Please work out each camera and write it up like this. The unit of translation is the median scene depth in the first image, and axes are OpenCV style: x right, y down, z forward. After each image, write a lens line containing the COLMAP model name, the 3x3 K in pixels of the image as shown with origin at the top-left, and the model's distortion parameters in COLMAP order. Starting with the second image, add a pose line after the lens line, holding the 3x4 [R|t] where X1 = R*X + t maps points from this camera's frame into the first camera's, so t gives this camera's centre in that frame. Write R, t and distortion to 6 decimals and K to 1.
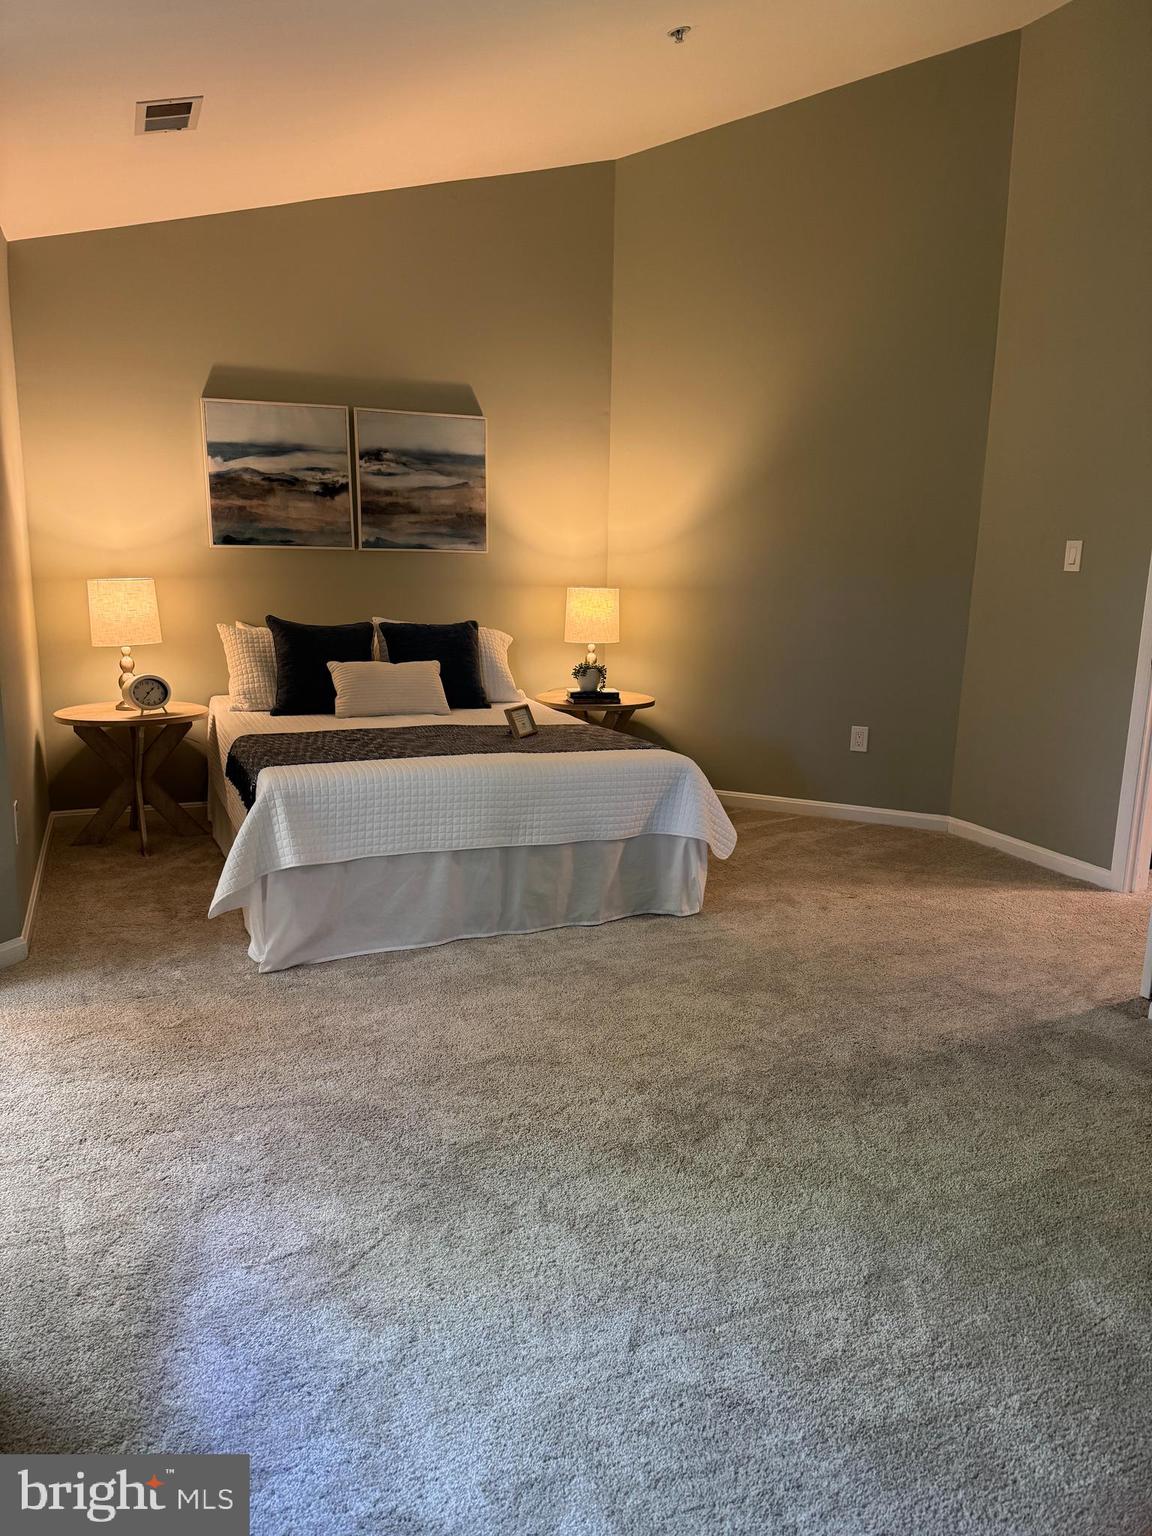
lens RADIAL K [[1096.0, 0, 572.3], [0, 1096.0, 762.2], [0, 0, 1]] dist [0.069569, -0.035017]
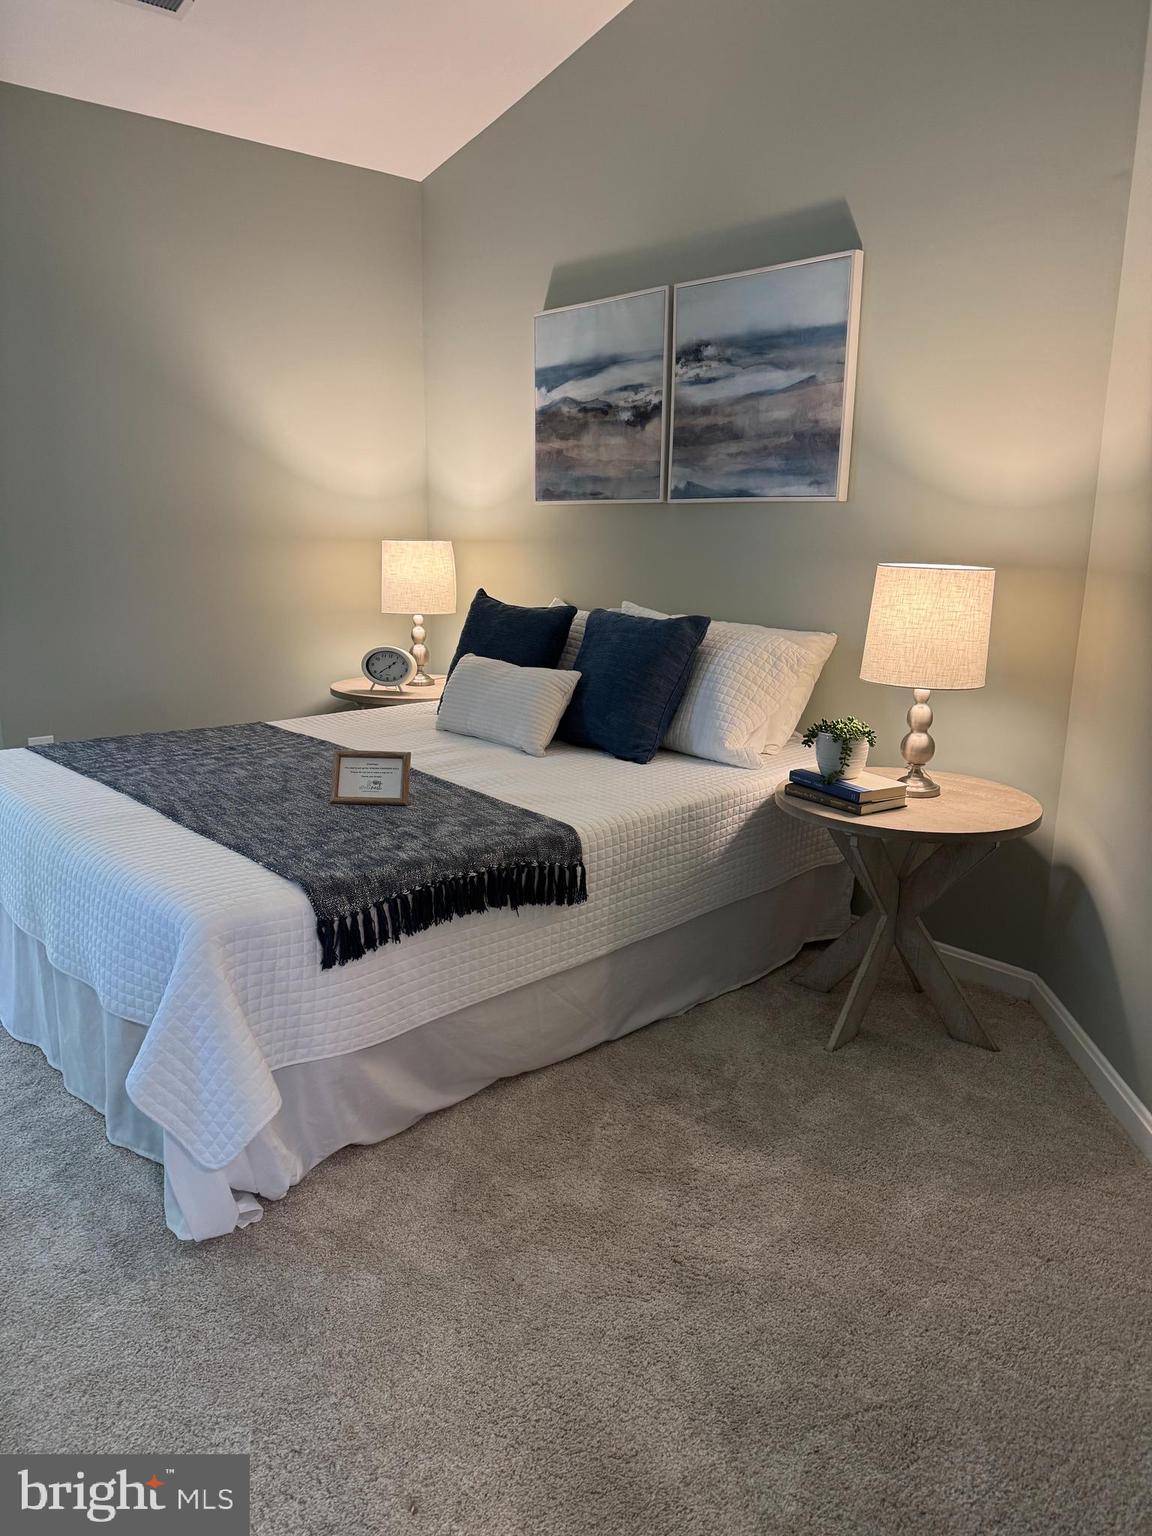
lens RADIAL K [[1096.0, 0, 574.1], [0, 1096.0, 782.4], [0, 0, 1]] dist [0.069569, -0.035017]
pose [[0.356541, 0.196250, -0.913435, 0.446907], [-0.186732, 0.972931, 0.136146, -0.107502], [0.915429, 0.122026, 0.383536, 0.717733]]
